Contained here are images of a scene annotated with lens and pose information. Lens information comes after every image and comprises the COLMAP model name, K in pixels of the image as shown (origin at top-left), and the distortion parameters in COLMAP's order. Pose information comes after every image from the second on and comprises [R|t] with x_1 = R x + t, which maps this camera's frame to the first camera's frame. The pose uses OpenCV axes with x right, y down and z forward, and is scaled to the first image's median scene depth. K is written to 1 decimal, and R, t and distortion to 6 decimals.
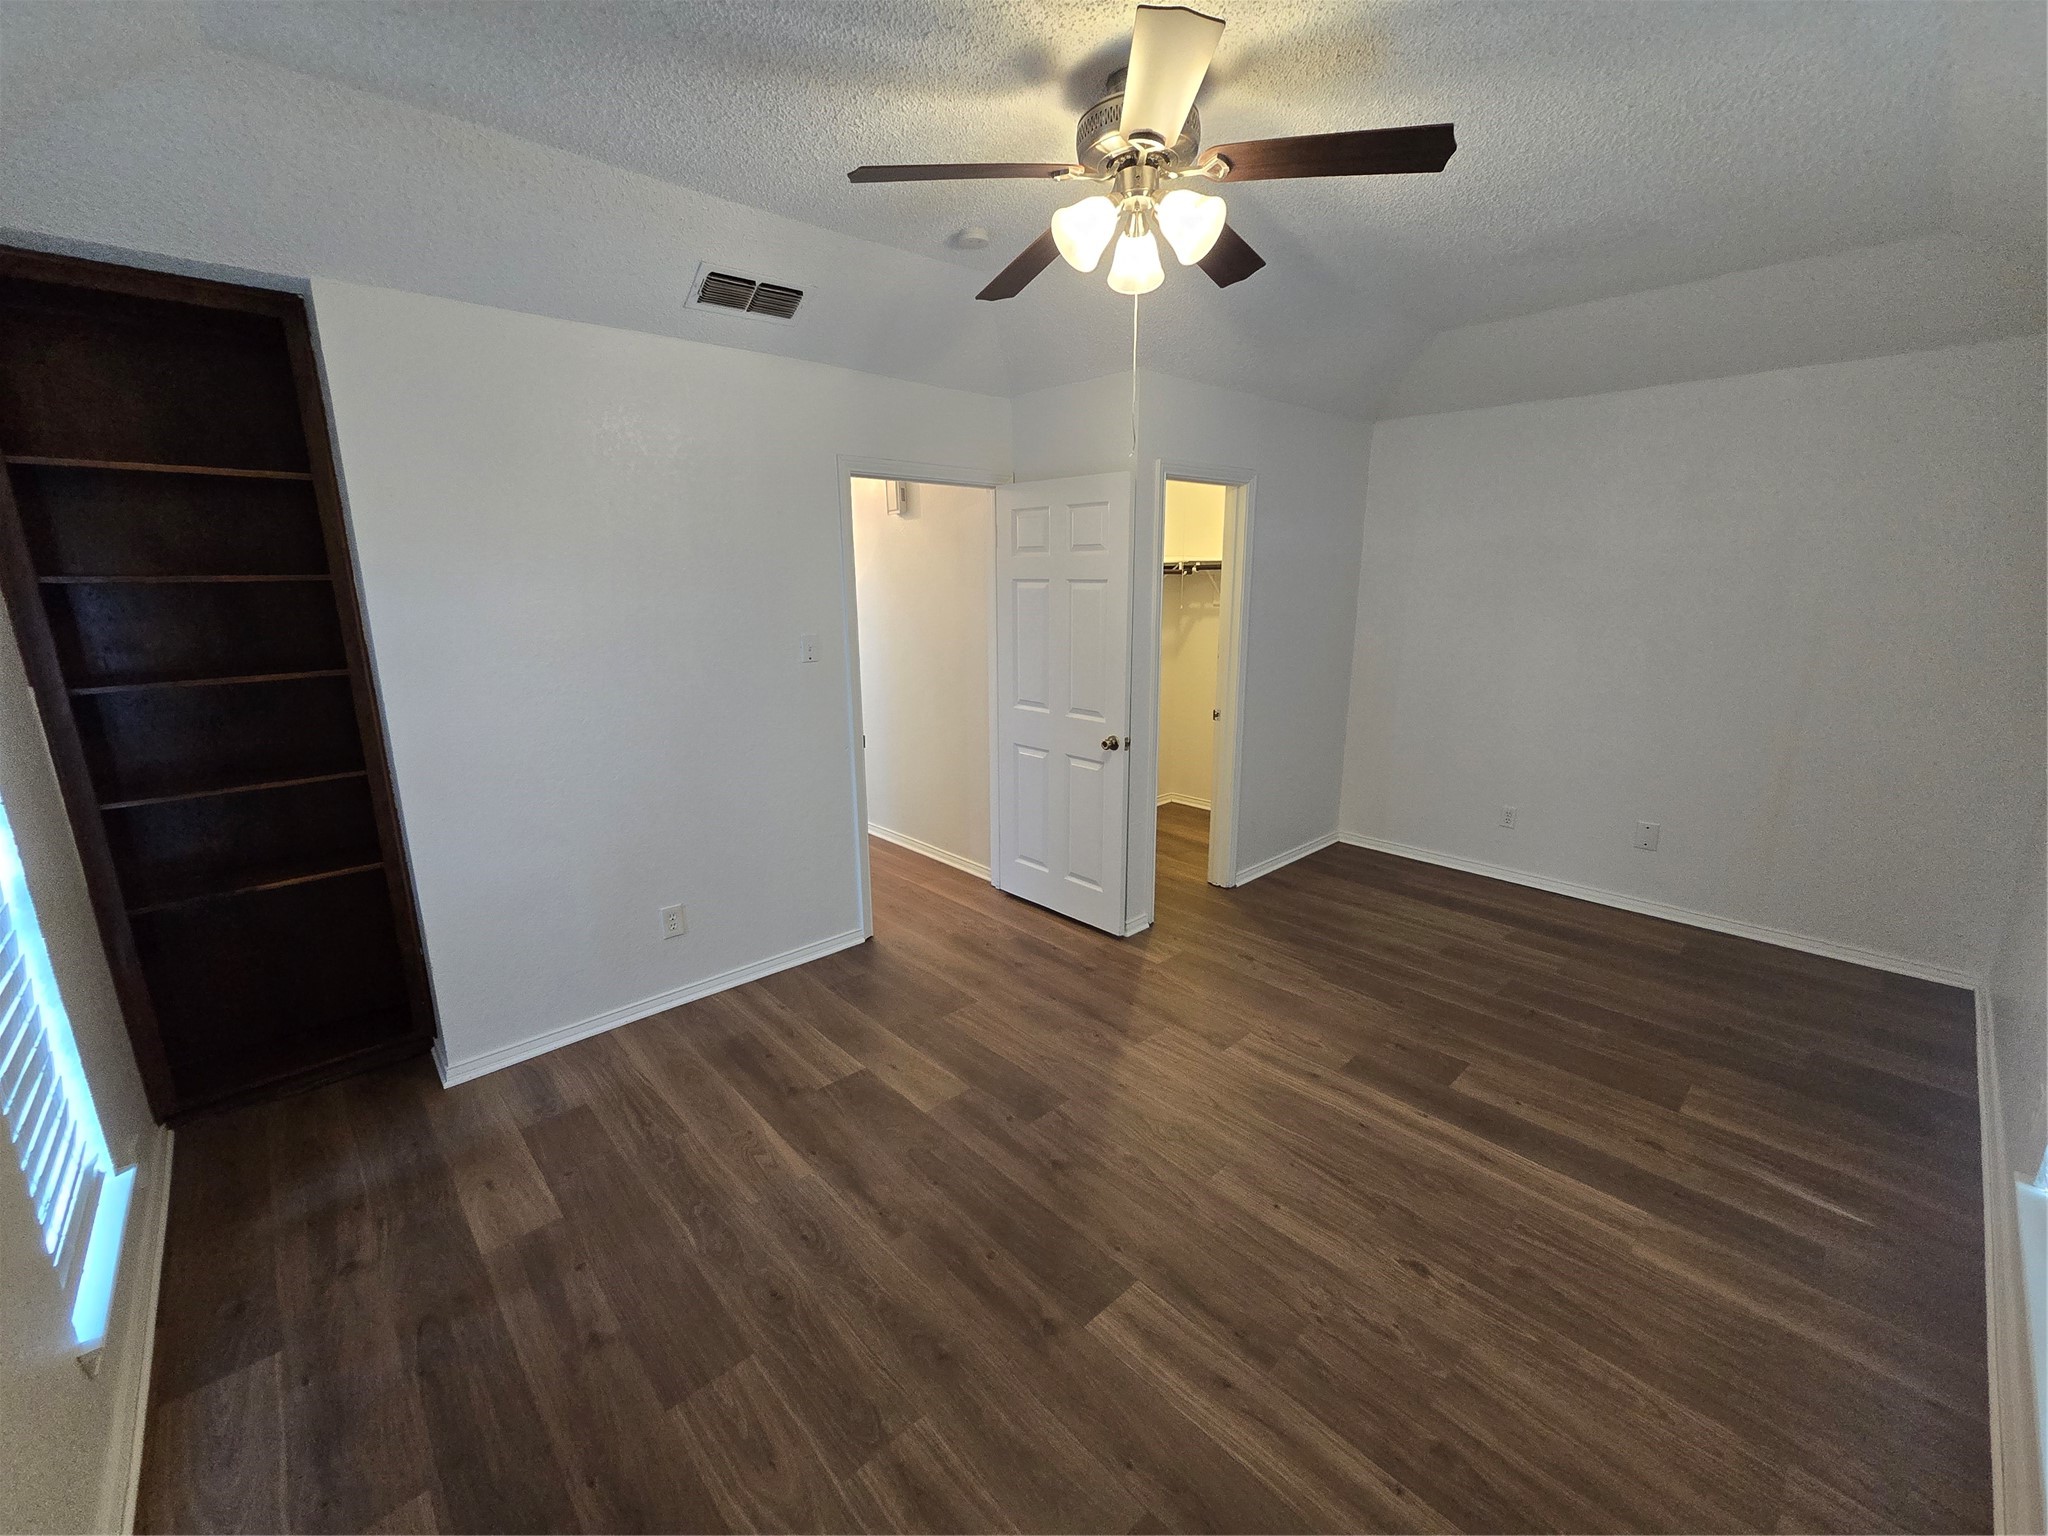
lens RADIAL K [[835.1, 0, 1030.8], [0, 835.1, 766.9], [0, 0, 1]] dist [0.001711, 0.001310]
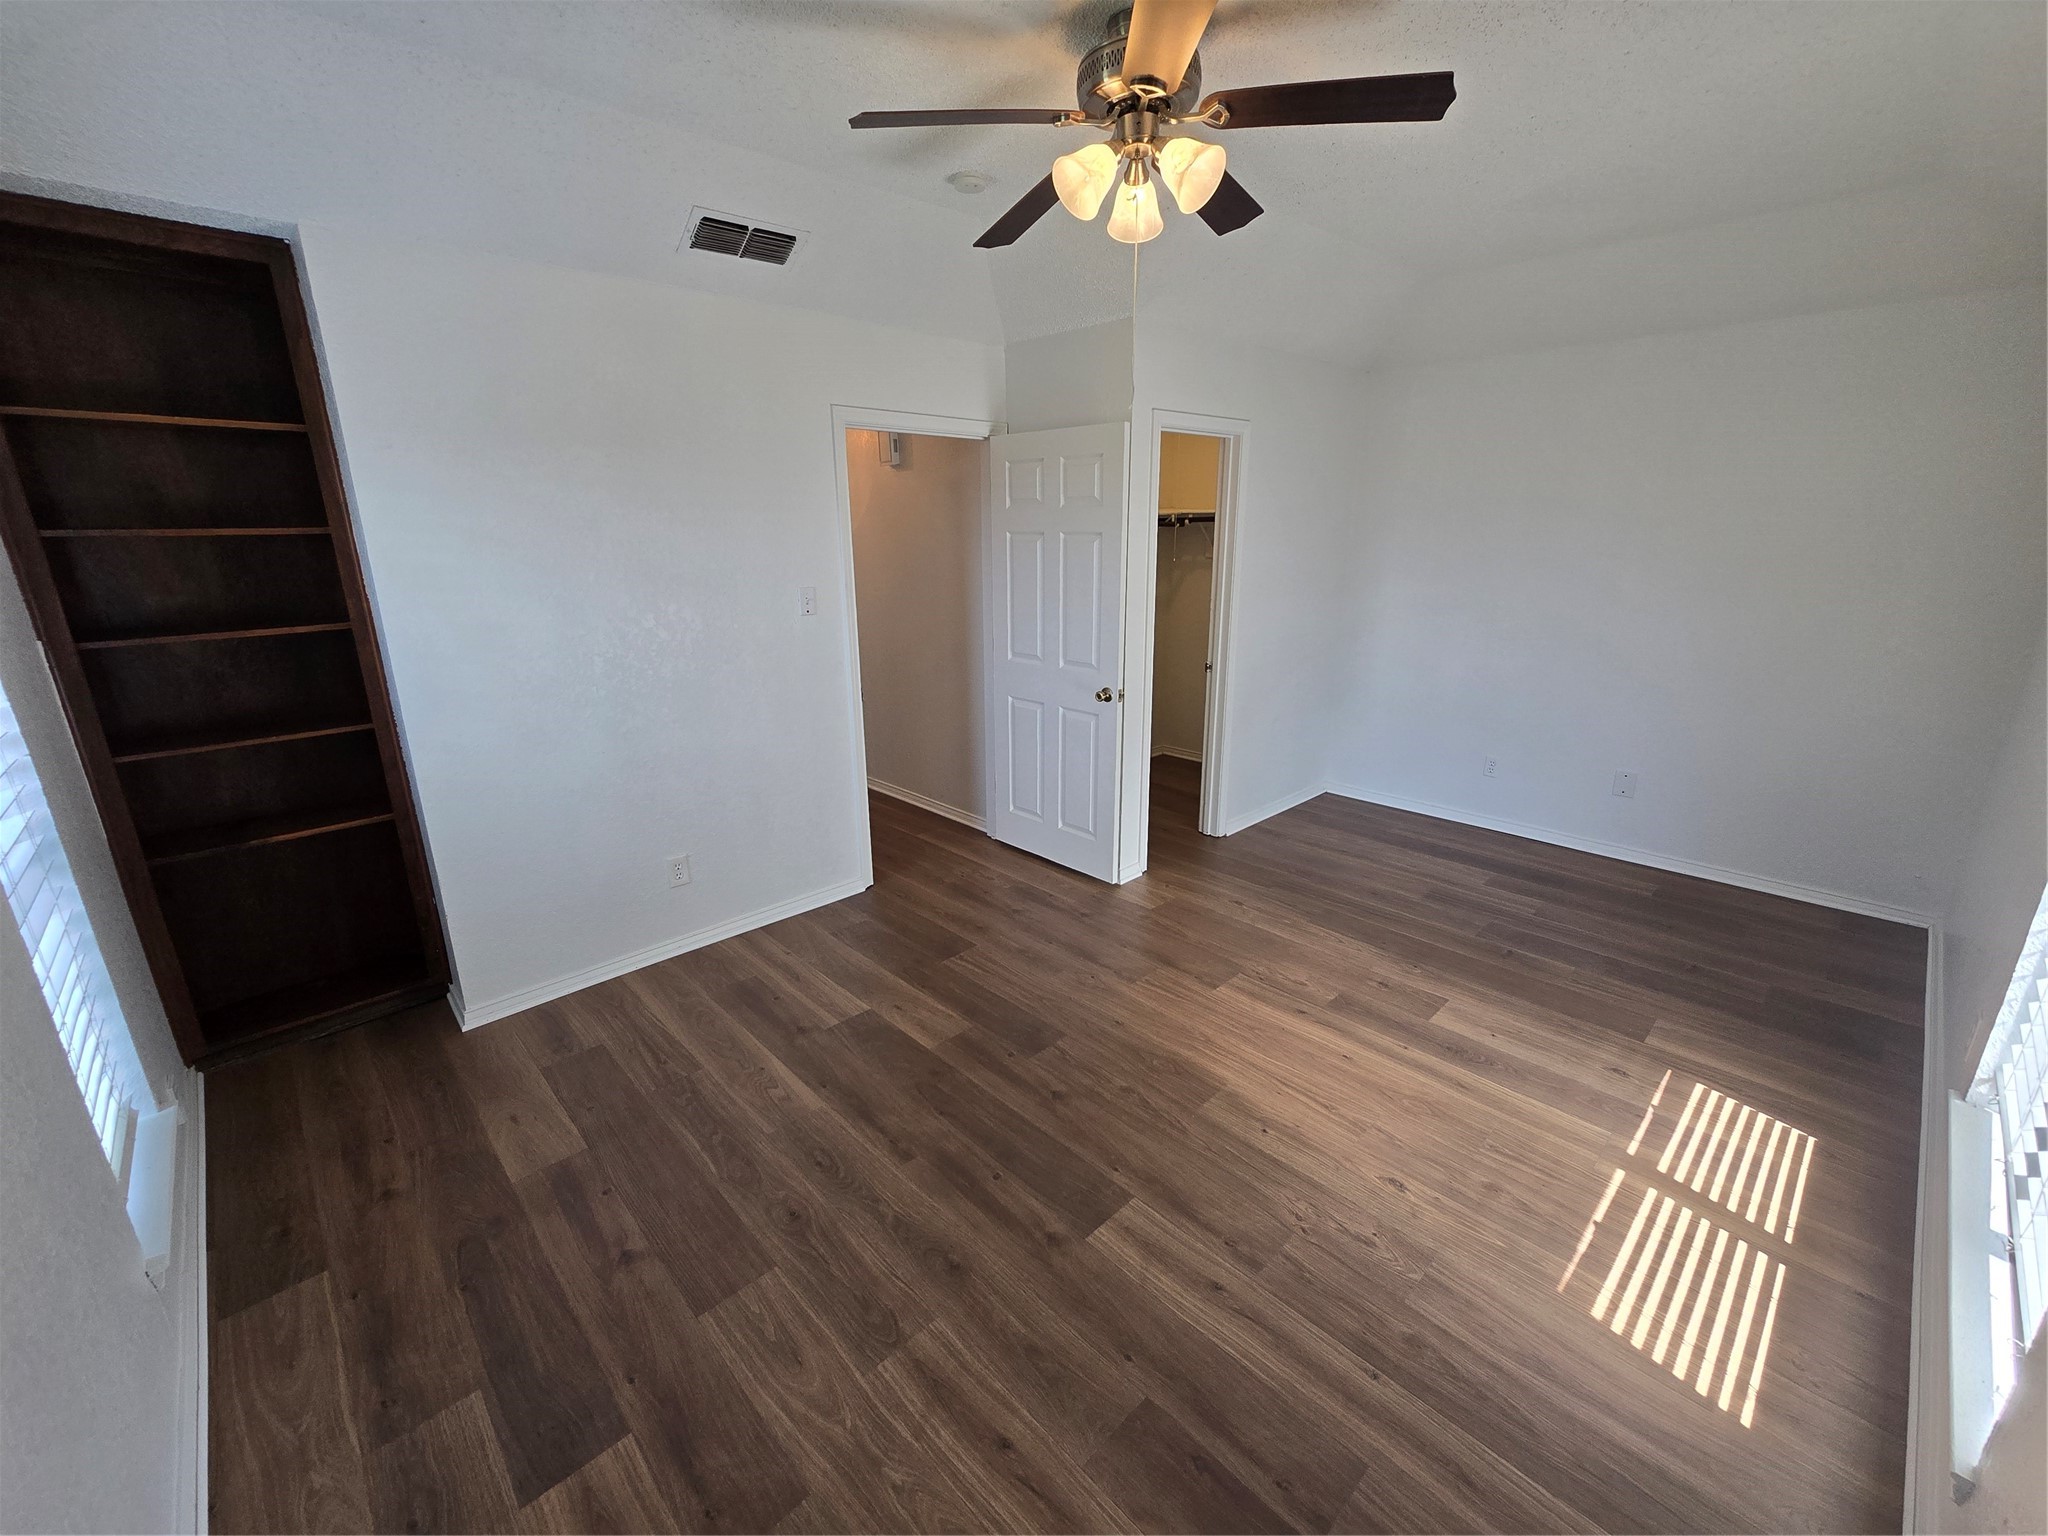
lens RADIAL K [[835.1, 0, 1030.1], [0, 835.1, 766.5], [0, 0, 1]] dist [0.001711, 0.001310]
pose [[0.999911, -0.004644, 0.012481, -0.014050], [0.003975, 0.998581, 0.053102, 0.006600], [-0.012710, -0.053048, 0.998511, -0.029454]]
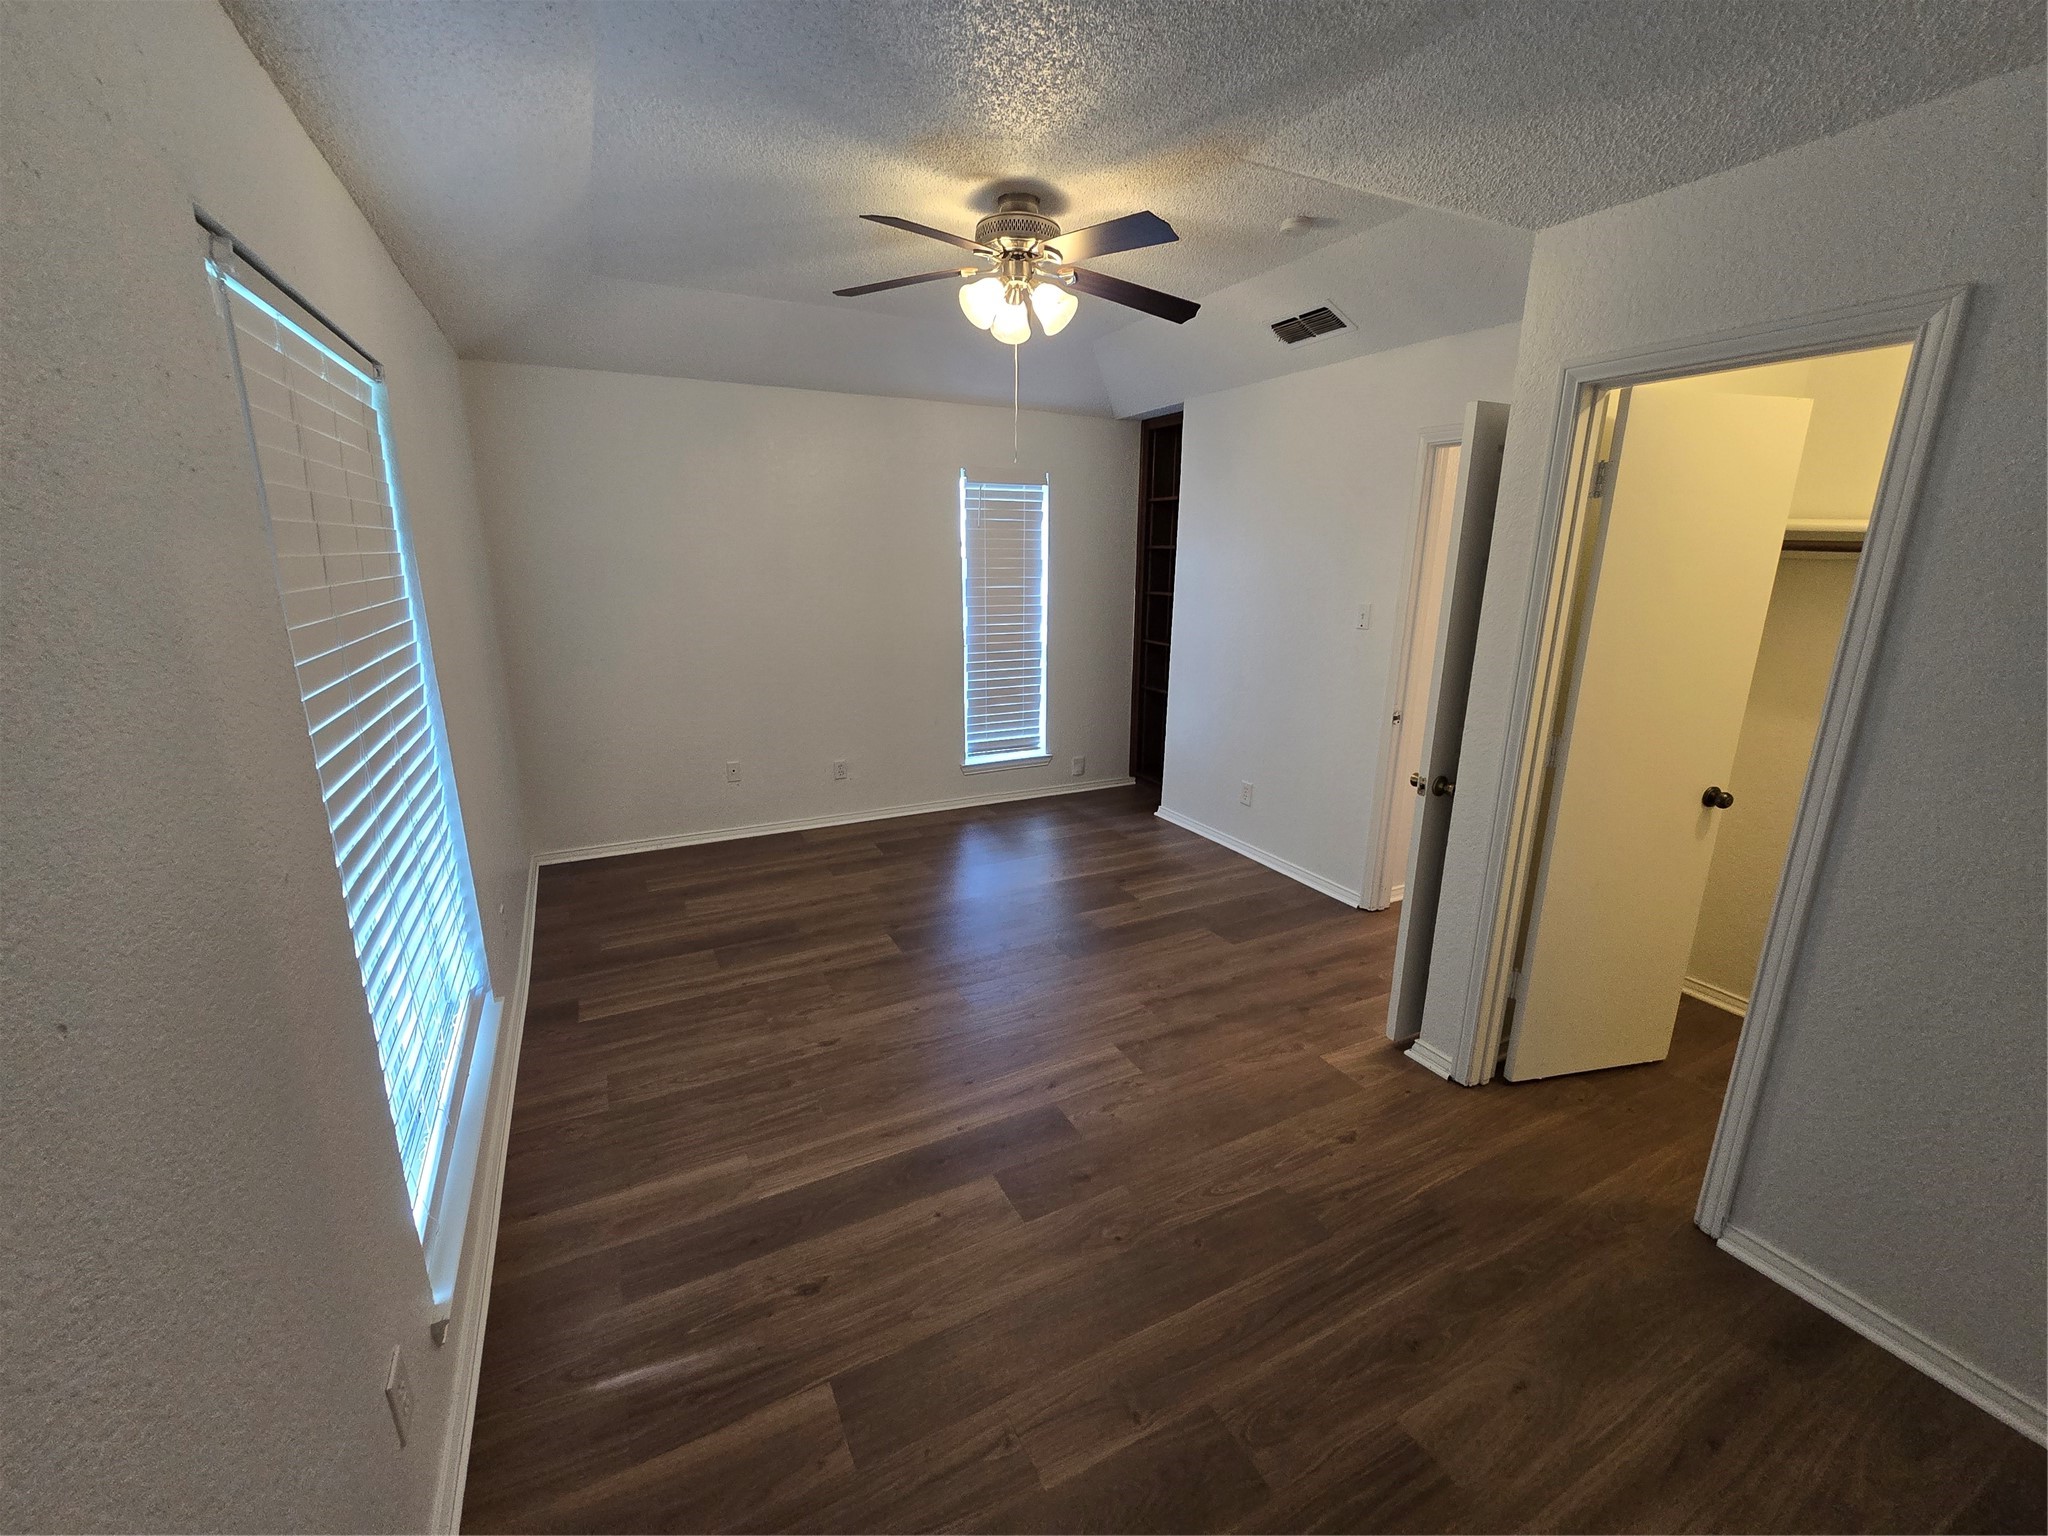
lens RADIAL K [[835.1, 0, 1027.0], [0, 835.1, 775.5], [0, 0, 1]] dist [0.001711, 0.001310]
pose [[-0.269788, 0.256630, -0.928093, 1.372408], [-0.228861, 0.919124, 0.320677, -0.298093], [0.935327, 0.298919, -0.189236, 1.270929]]
